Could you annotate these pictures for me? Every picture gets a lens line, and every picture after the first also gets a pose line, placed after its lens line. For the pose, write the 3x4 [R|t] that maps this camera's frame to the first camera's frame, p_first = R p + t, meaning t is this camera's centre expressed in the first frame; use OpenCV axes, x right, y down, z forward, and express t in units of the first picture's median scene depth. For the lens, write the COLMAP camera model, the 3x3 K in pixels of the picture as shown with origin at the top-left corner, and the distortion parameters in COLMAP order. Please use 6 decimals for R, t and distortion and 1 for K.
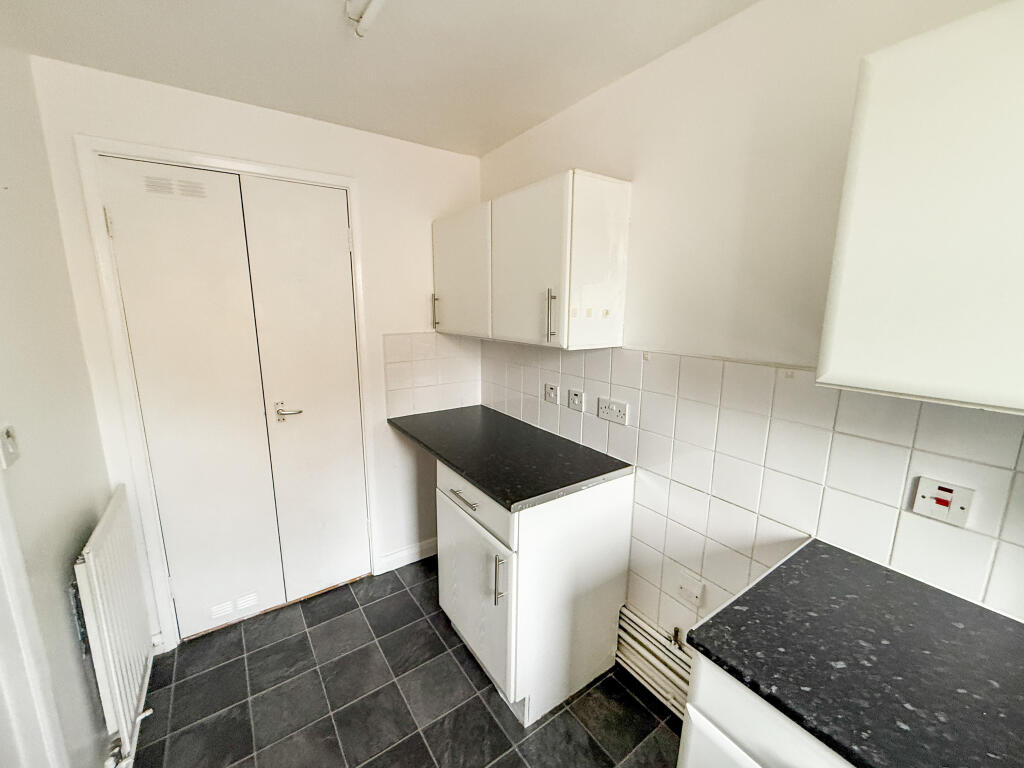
lens RADIAL K [[420.7, 0, 508.6], [0, 420.7, 383.7], [0, 0, 1]] dist [0.000034, -0.000124]
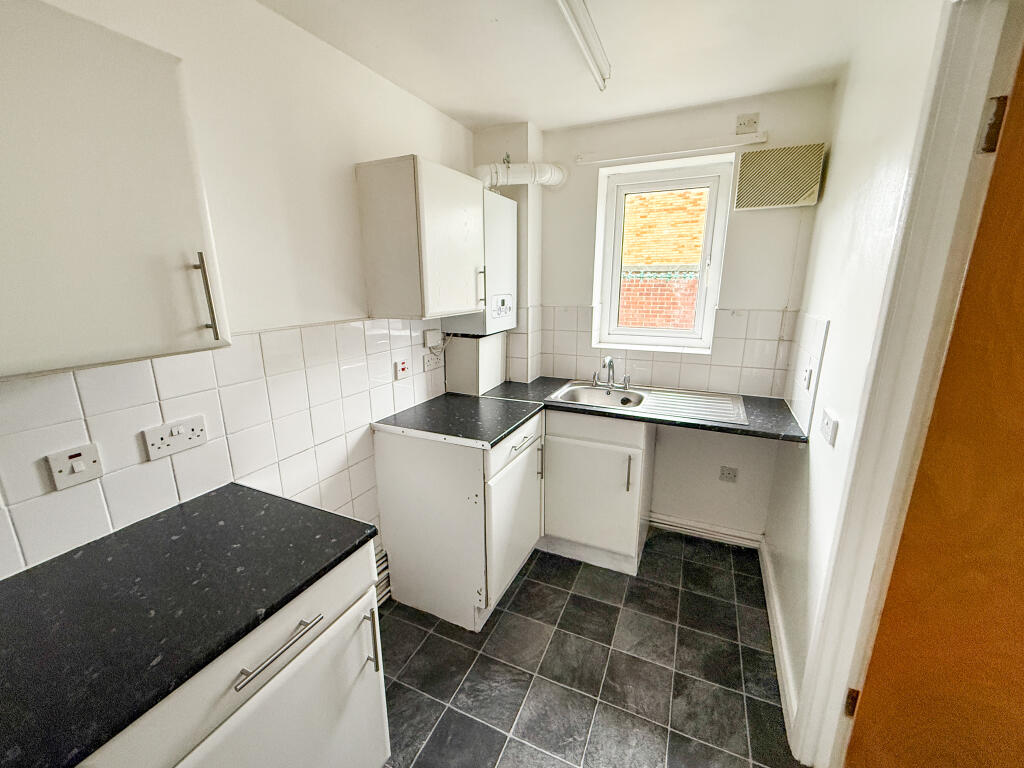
lens RADIAL K [[420.7, 0, 508.6], [0, 420.7, 383.7], [0, 0, 1]] dist [0.000034, -0.000124]
pose [[-0.510591, -0.219057, 0.831451, -0.895369], [0.156015, 0.927346, 0.340130, -0.254557], [-0.845551, 0.303387, -0.439319, 1.275380]]
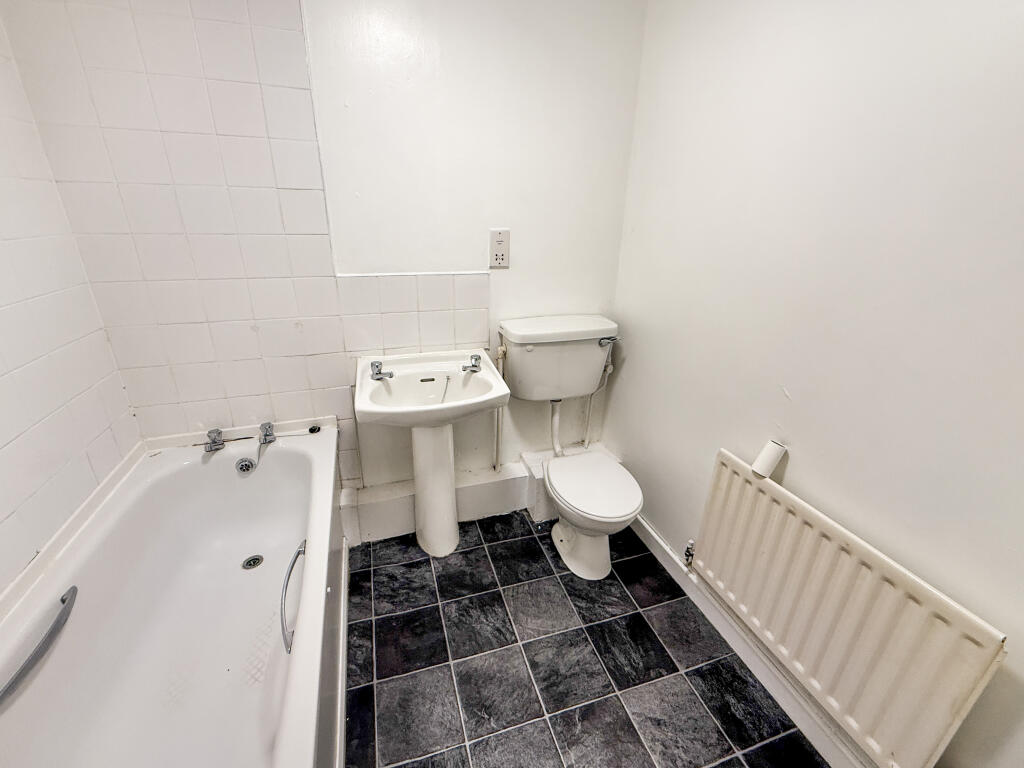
lens RADIAL K [[420.7, 0, 508.6], [0, 420.7, 383.7], [0, 0, 1]] dist [0.000034, -0.000124]
pose [[0.303891, -0.345713, 0.887768, -0.870514], [0.152350, 0.937481, 0.312921, -0.085417], [-0.940447, 0.040157, 0.337561, 0.703989]]
